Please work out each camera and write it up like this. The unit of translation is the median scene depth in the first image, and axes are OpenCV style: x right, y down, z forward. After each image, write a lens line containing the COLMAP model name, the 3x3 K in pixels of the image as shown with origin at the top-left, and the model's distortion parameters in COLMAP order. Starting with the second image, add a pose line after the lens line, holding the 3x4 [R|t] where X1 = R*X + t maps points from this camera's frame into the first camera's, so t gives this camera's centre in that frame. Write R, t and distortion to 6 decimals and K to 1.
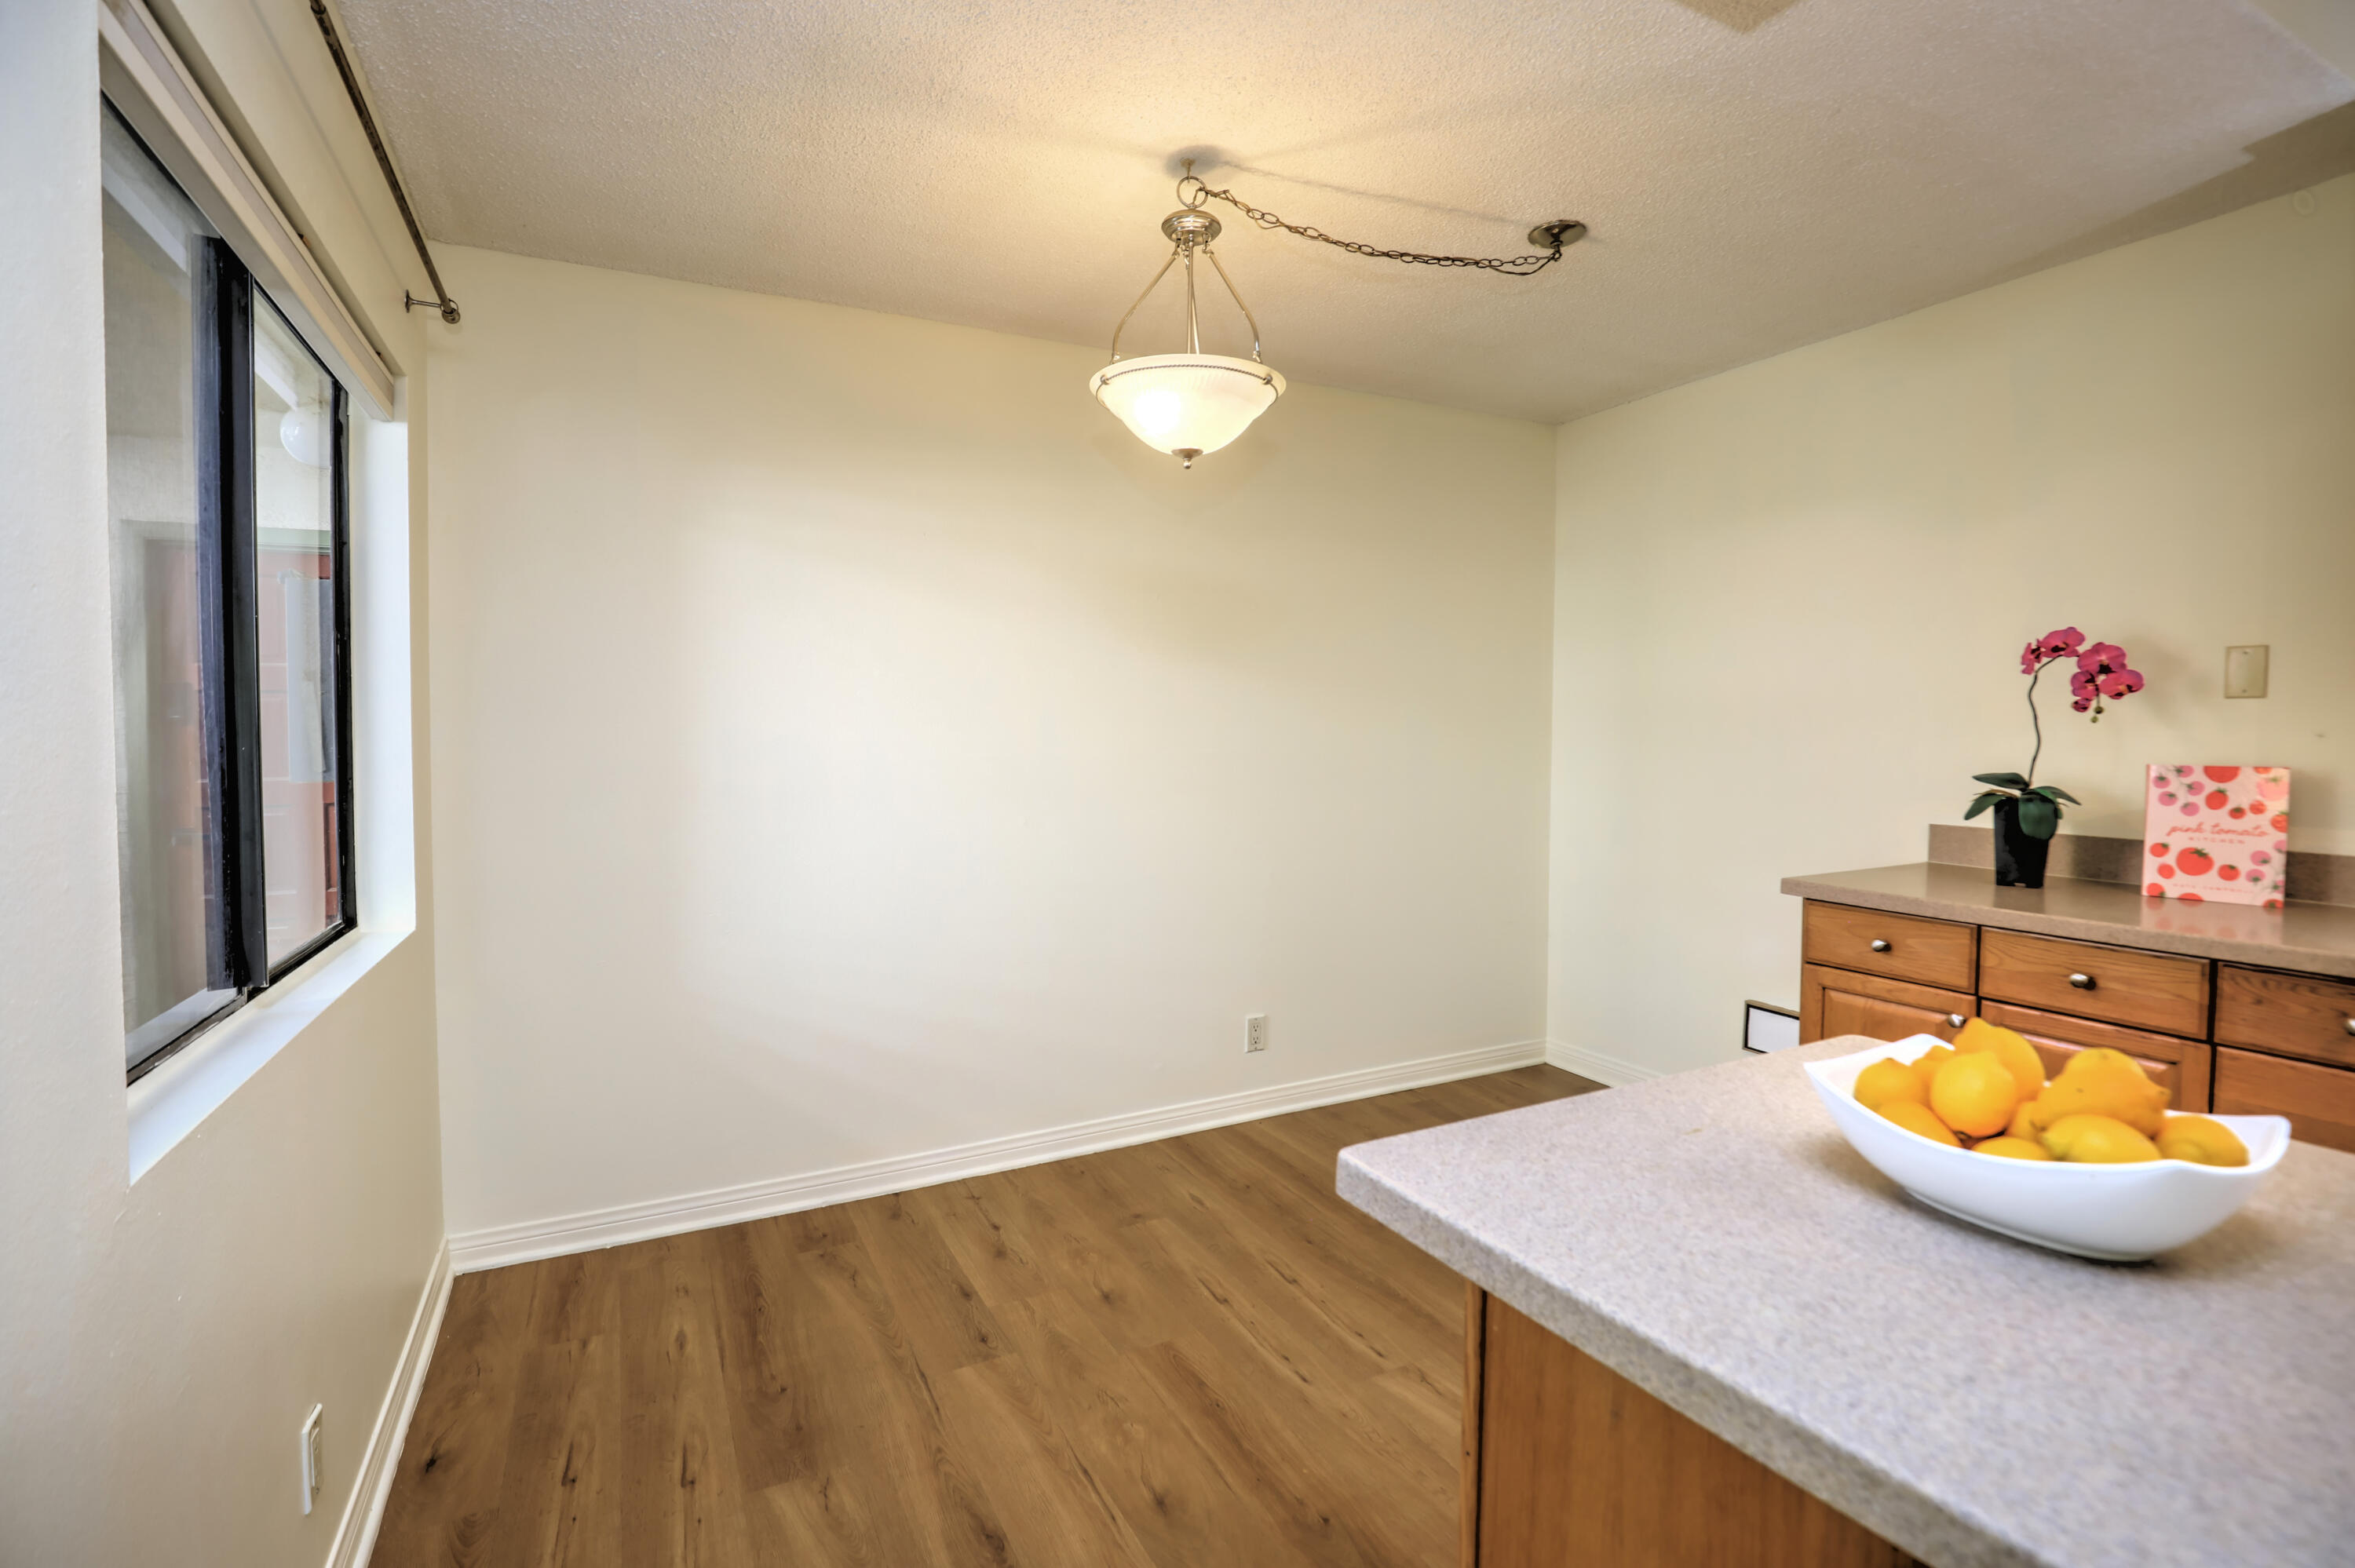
lens RADIAL K [[1080.1, 0, 1168.8], [0, 1080.1, 782.6], [0, 0, 1]] dist [-0.029732, 0.002092]
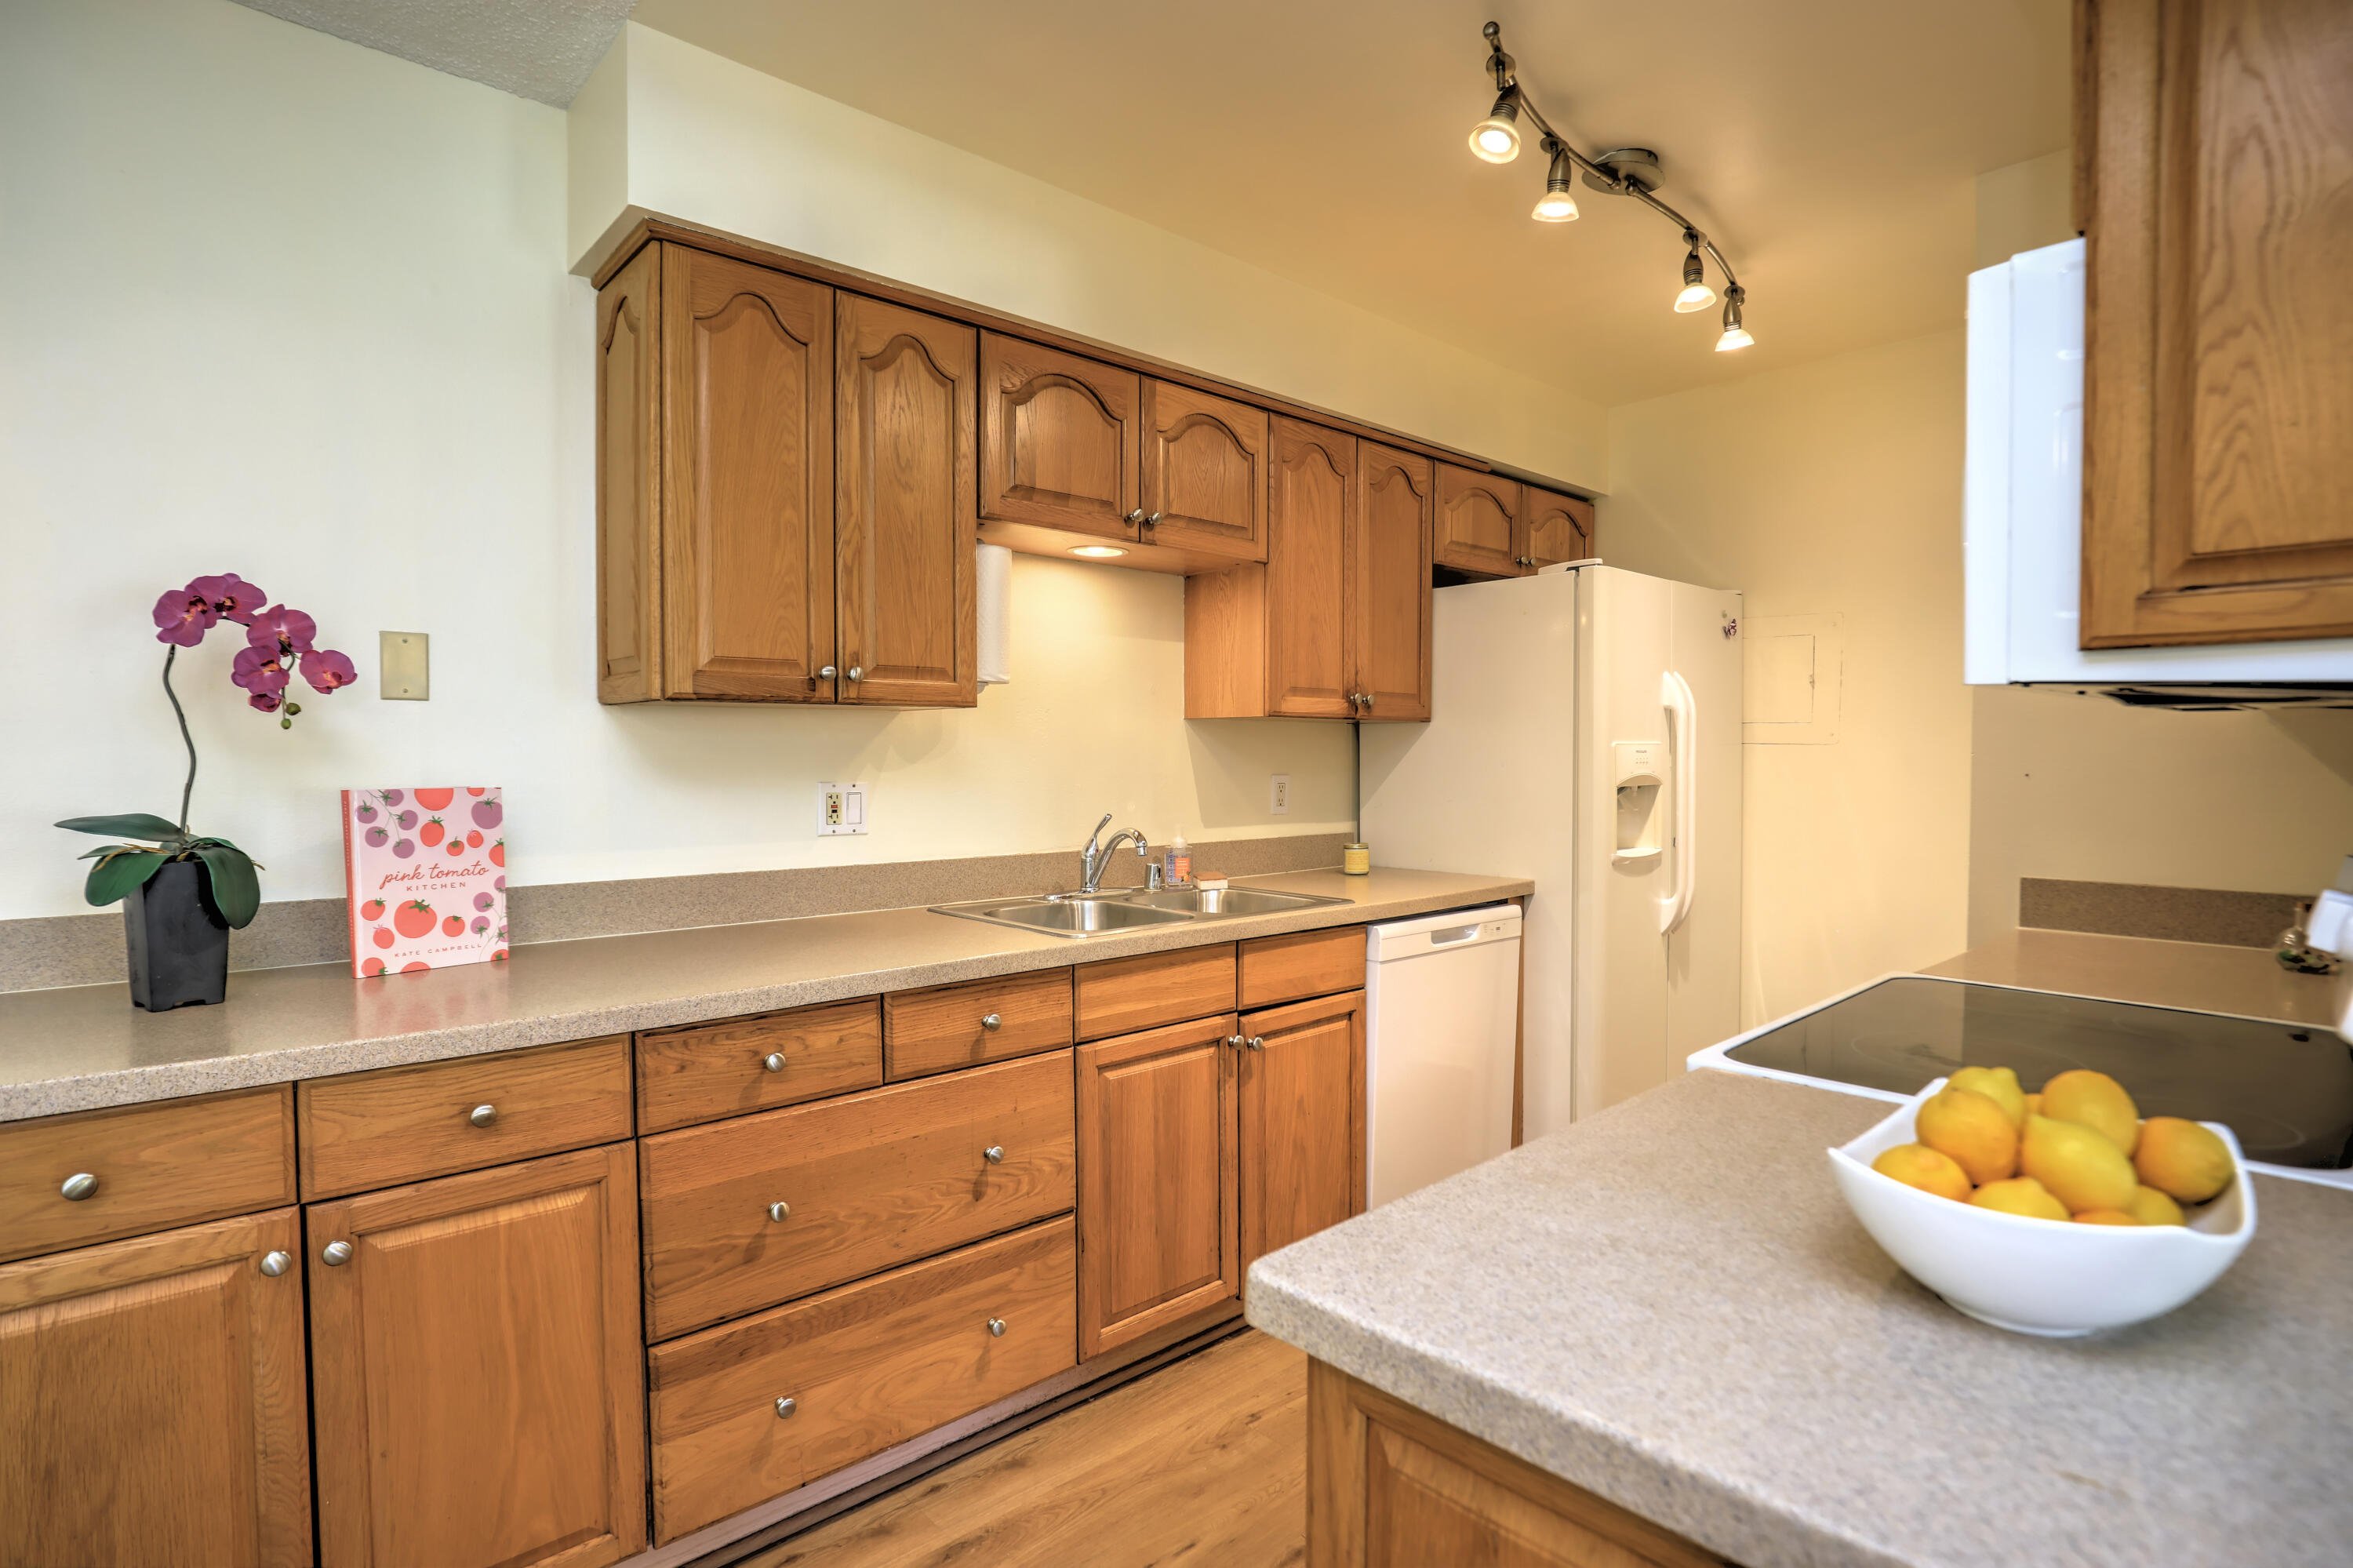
lens RADIAL K [[1193.2, 0, 1182.4], [0, 1193.2, 786.7], [0, 0, 1]] dist [-0.005965, -0.000163]
pose [[-0.266992, -0.025326, 0.963366, 0.026762], [0.046919, 0.998128, 0.039243, -0.025219], [-0.962556, 0.055678, -0.265304, 0.698157]]
